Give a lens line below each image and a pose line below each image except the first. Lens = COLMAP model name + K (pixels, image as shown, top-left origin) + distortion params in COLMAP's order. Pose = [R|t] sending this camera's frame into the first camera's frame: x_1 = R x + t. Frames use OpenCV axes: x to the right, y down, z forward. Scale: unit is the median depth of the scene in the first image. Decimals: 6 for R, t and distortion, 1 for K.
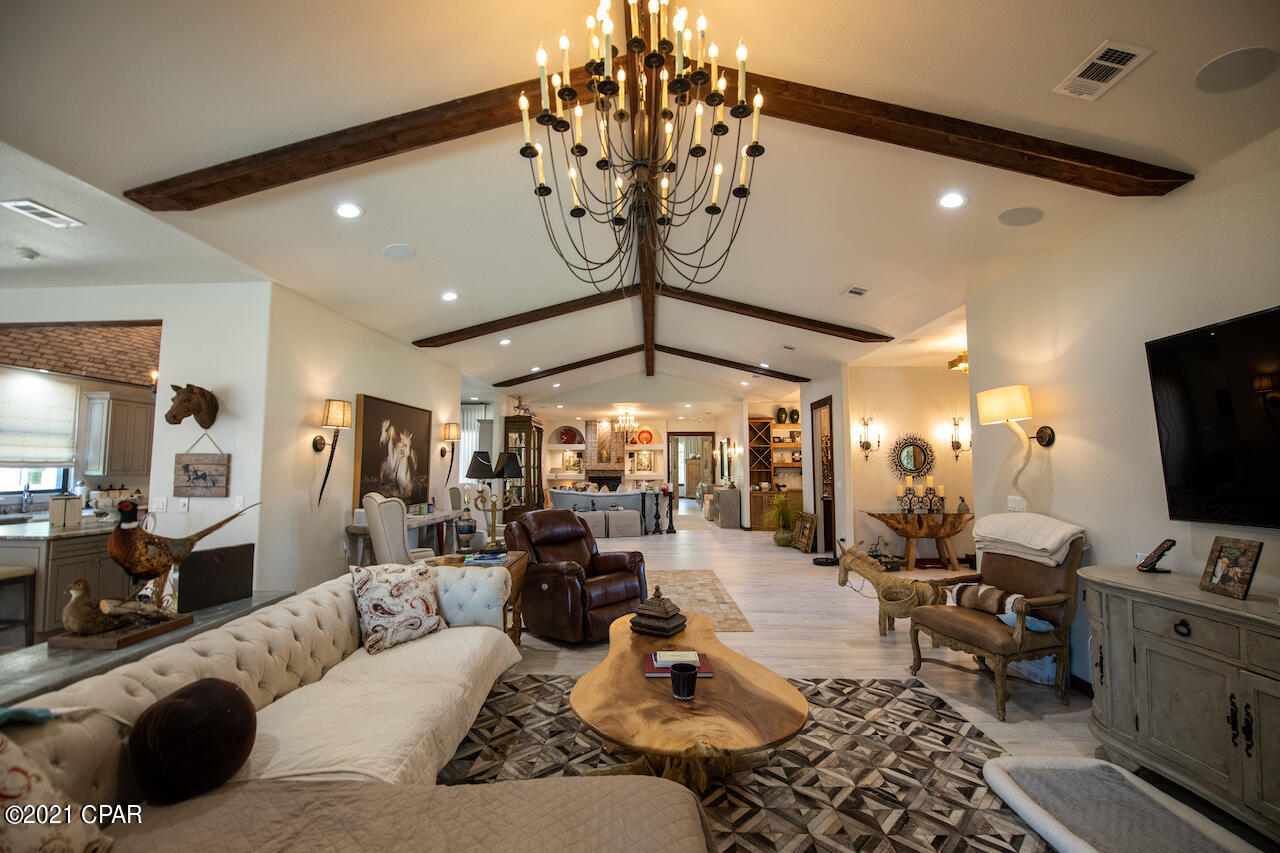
lens RADIAL K [[512.2, 0, 640.2], [0, 512.2, 428.0], [0, 0, 1]] dist [-0.017208, -0.001122]
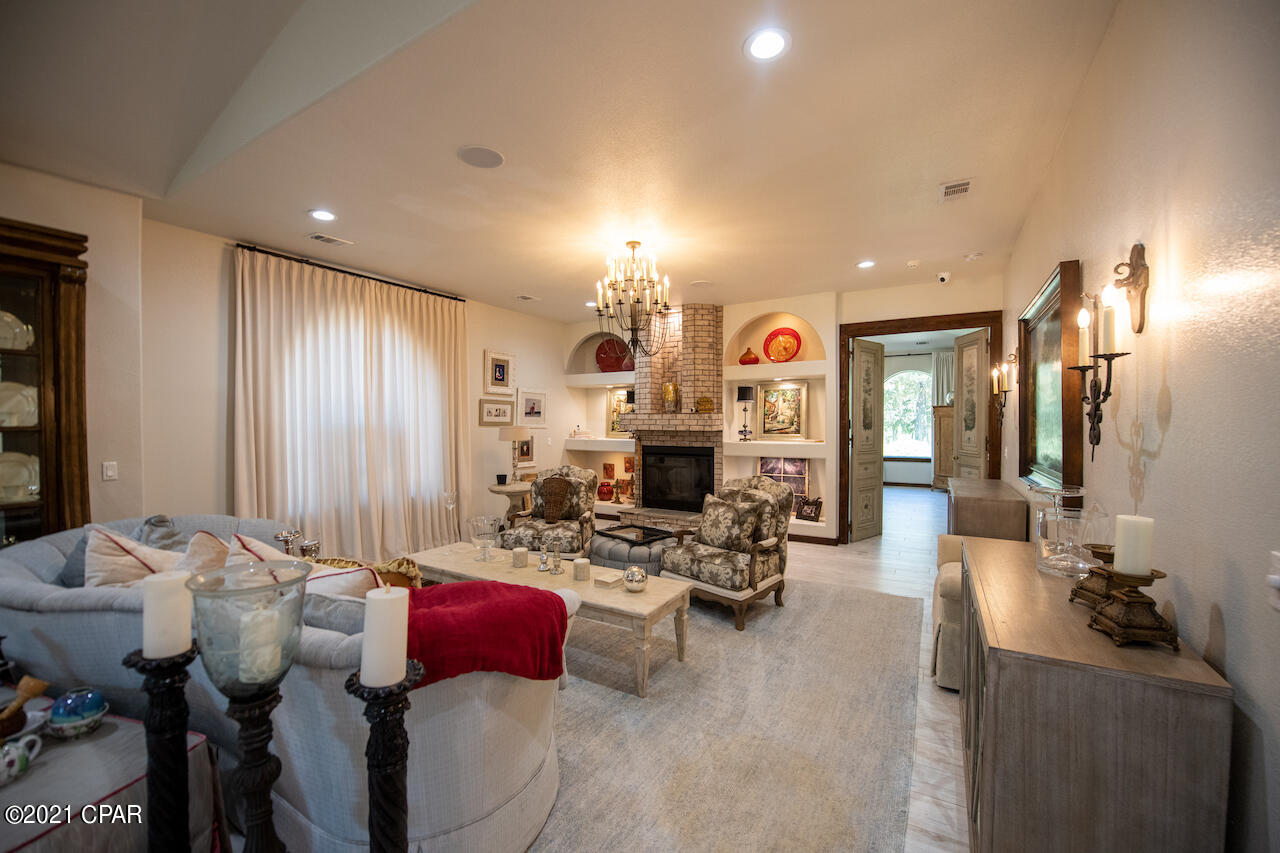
lens RADIAL K [[512.2, 0, 643.4], [0, 512.2, 423.0], [0, 0, 1]] dist [-0.017208, -0.001122]
pose [[0.875290, -0.001316, -0.483597, 0.165369], [0.039794, 0.996801, 0.069313, 0.072084], [0.481958, -0.079913, 0.872542, 0.988440]]
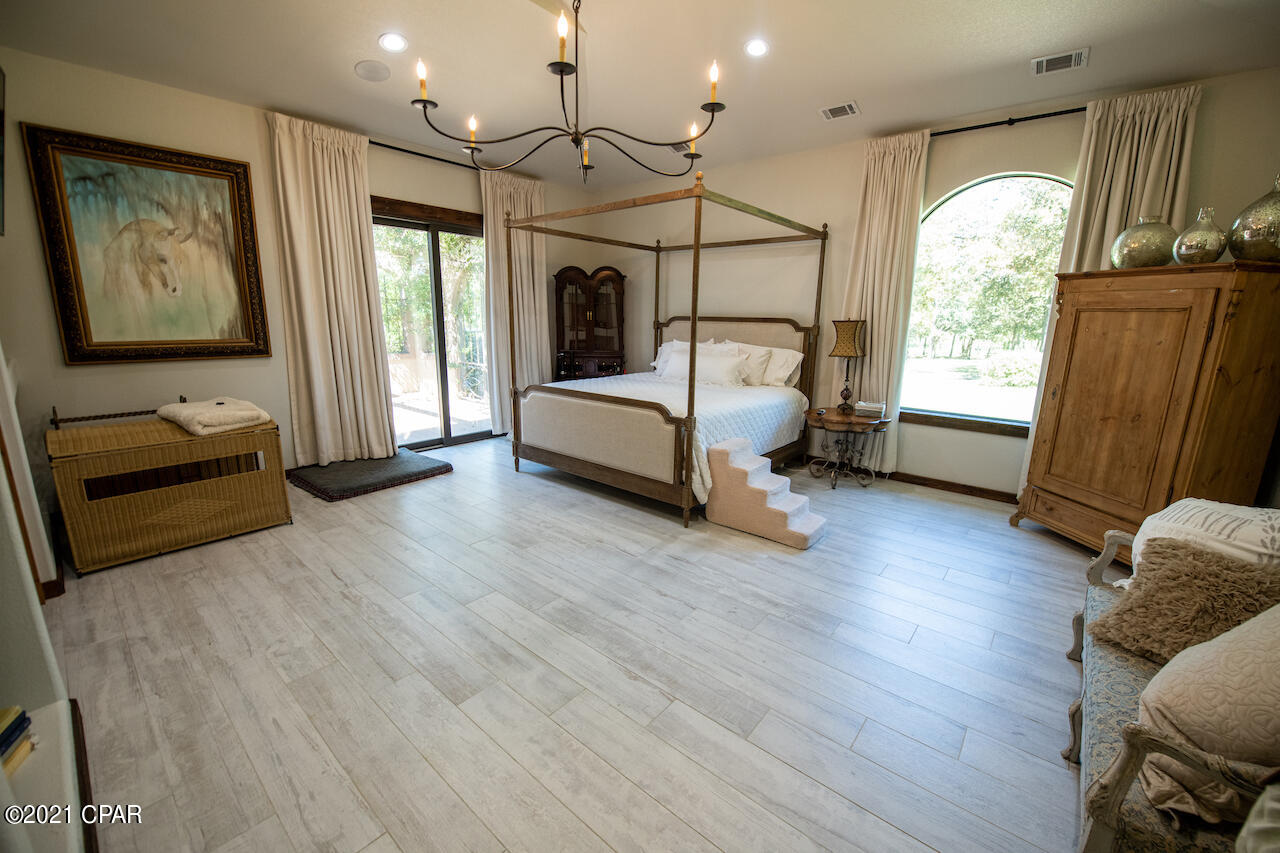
lens RADIAL K [[512.2, 0, 632.1], [0, 512.2, 426.4], [0, 0, 1]] dist [-0.017208, -0.001122]
pose [[0.779611, 0.146623, -0.608858, 0.175883], [0.030961, 0.961994, 0.271308, 0.123890], [0.625498, -0.230366, 0.745442, 1.648812]]
